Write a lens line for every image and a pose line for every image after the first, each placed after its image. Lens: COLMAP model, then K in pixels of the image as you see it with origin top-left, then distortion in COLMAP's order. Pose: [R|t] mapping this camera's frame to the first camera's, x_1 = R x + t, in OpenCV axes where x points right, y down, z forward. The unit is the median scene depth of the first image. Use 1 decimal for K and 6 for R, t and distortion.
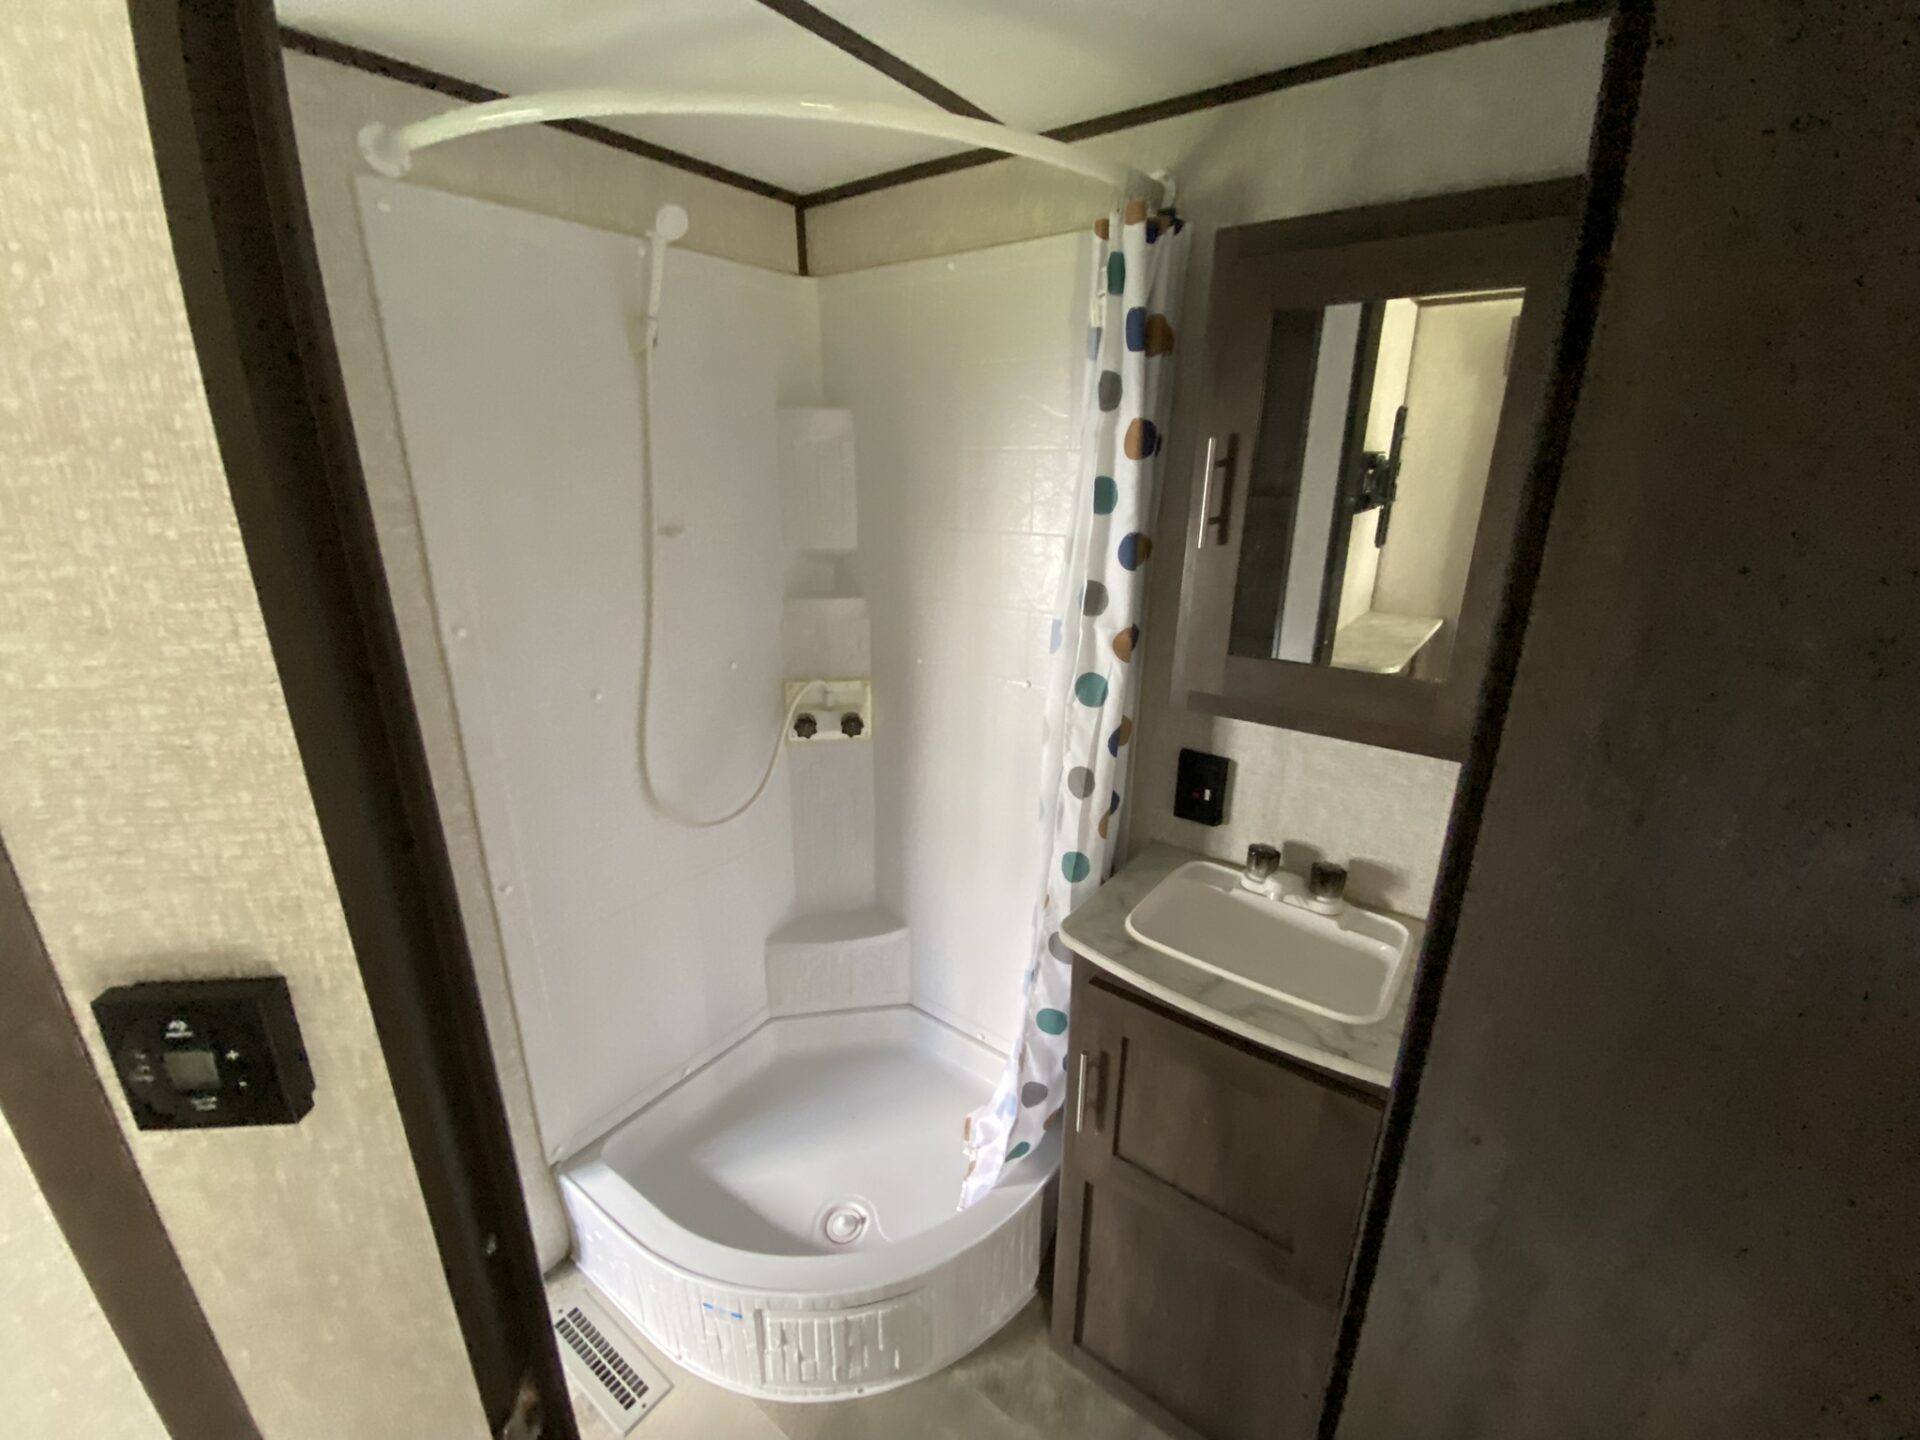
lens RADIAL K [[771.9, 0, 955.0], [0, 771.9, 714.7], [0, 0, 1]] dist [0.023230, -0.020340]
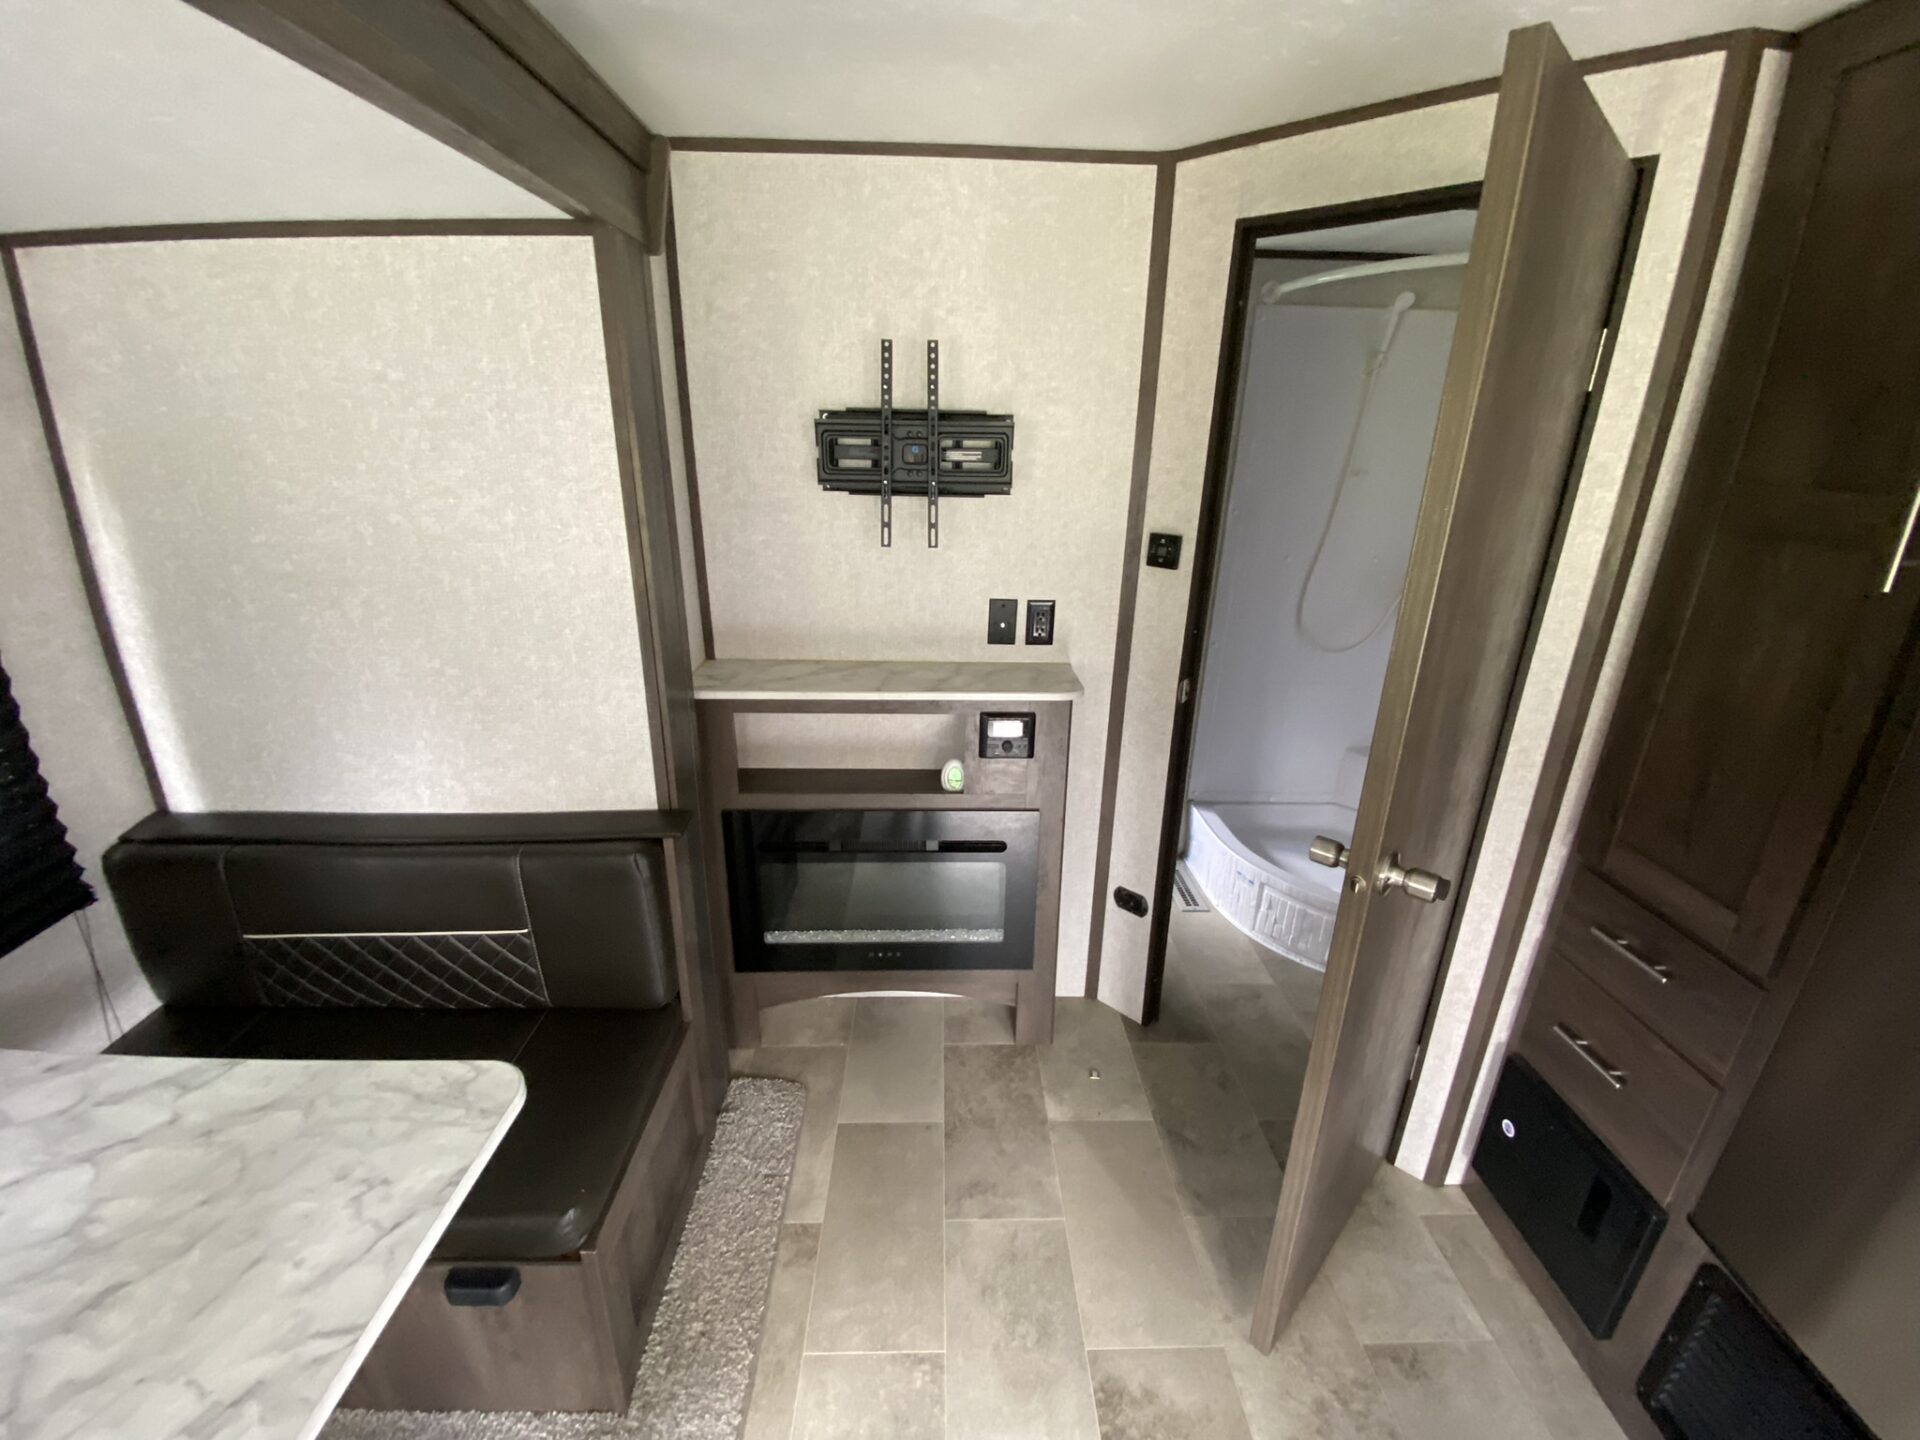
lens RADIAL K [[771.9, 0, 955.0], [0, 771.9, 714.7], [0, 0, 1]] dist [0.023230, -0.020340]
pose [[0.608116, 0.270725, -0.746259, 0.581337], [-0.257087, 0.956554, 0.137518, 0.299754], [0.751067, 0.108226, 0.651295, -0.827301]]
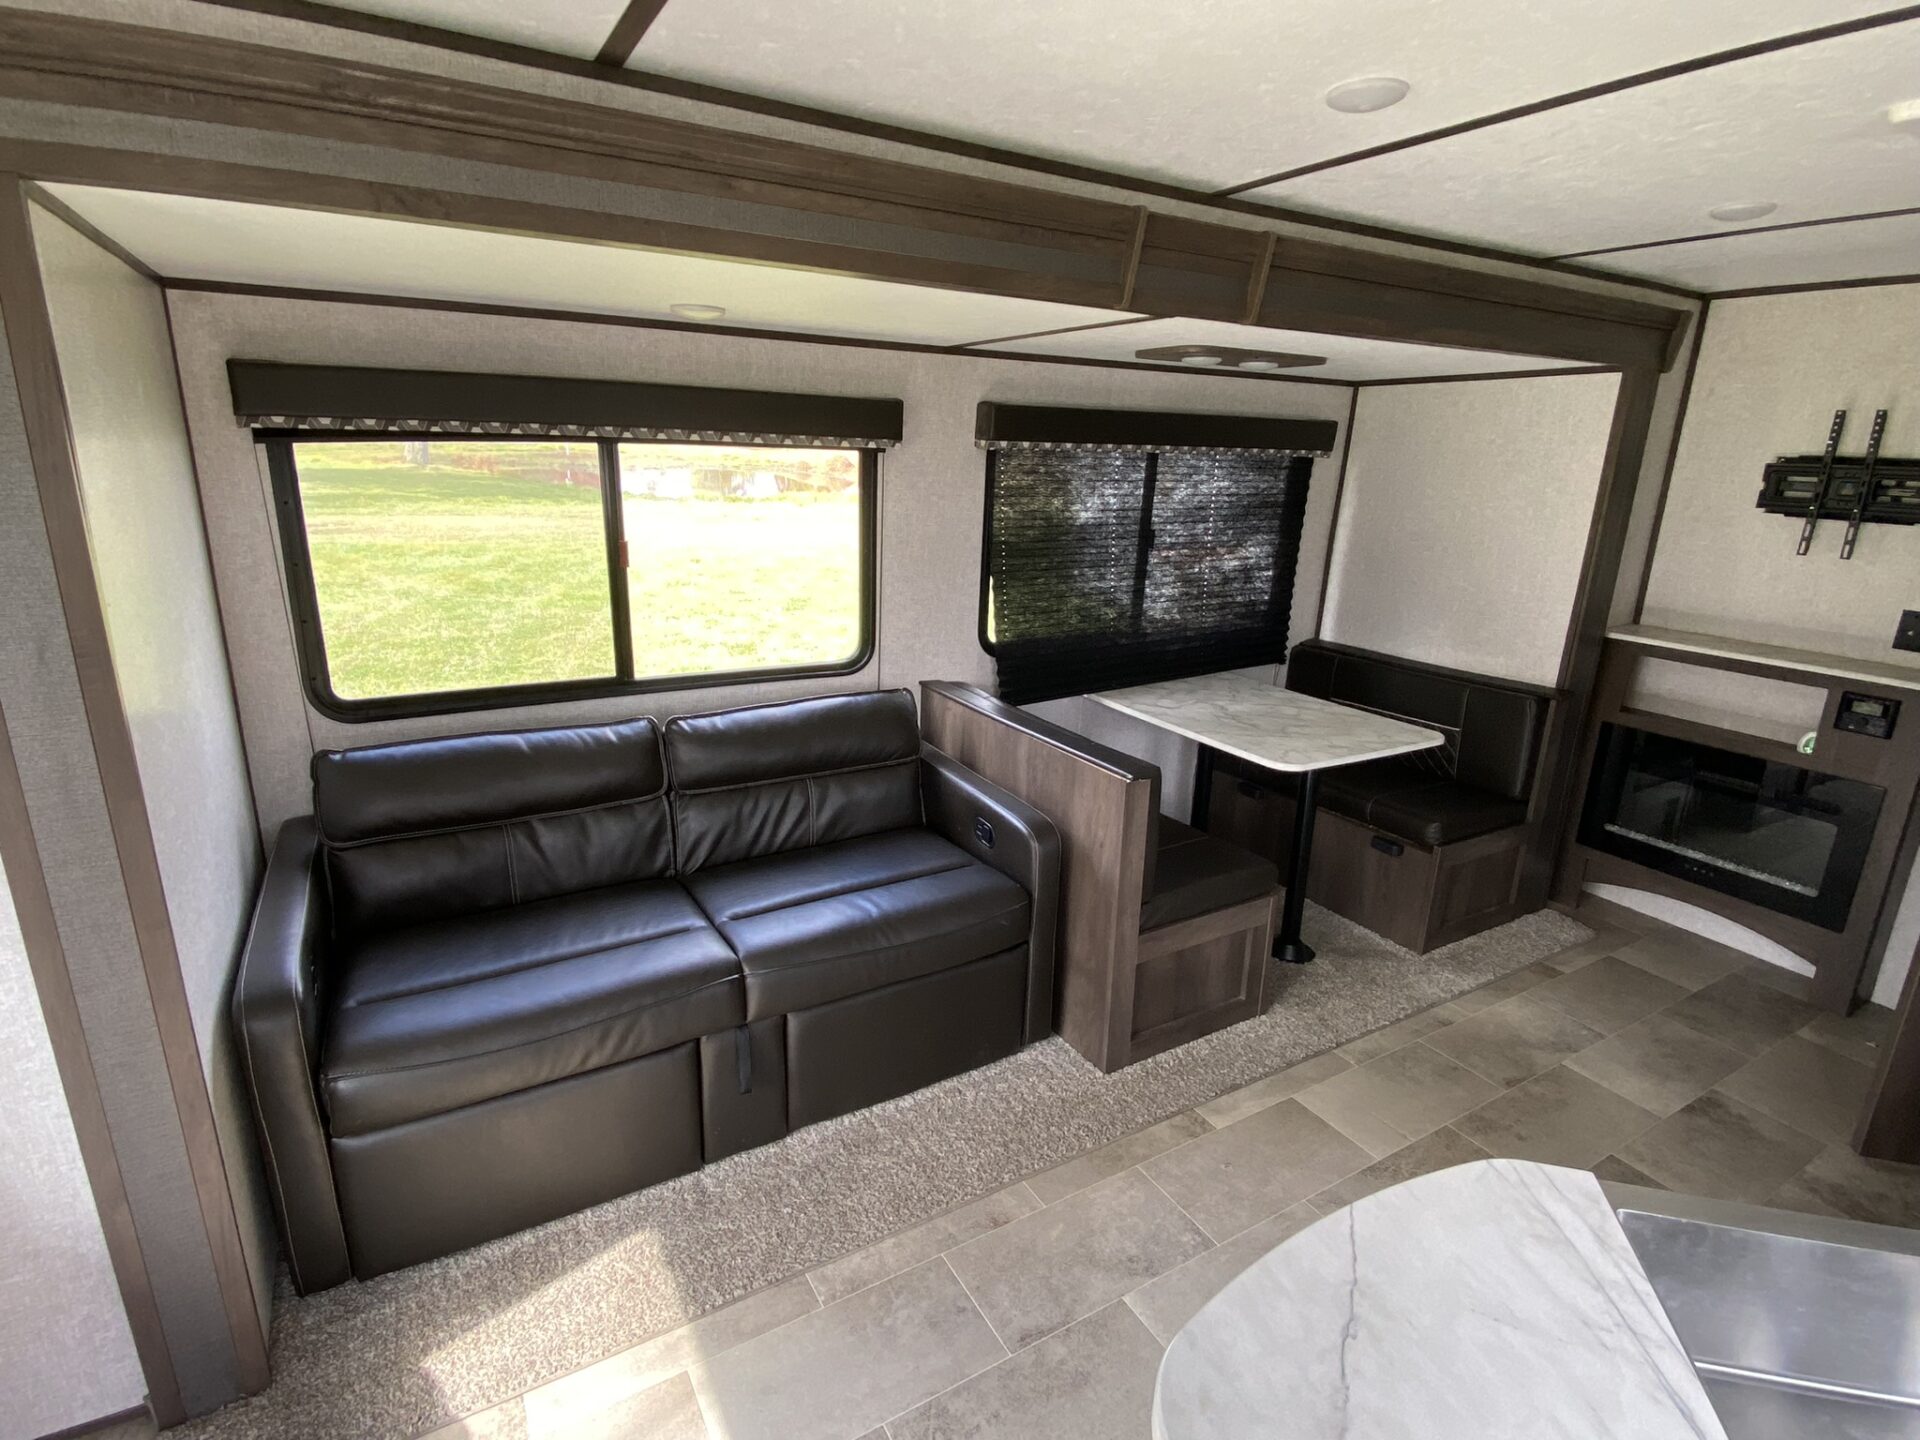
lens RADIAL K [[931.2, 0, 954.2], [0, 931.2, 708.9], [0, 0, 1]] dist [0.002504, -0.010180]
pose [[-0.416070, 0.232179, -0.879192, 2.153348], [-0.305111, 0.875159, 0.375505, 0.339615], [0.856617, 0.424487, -0.293287, -0.972959]]
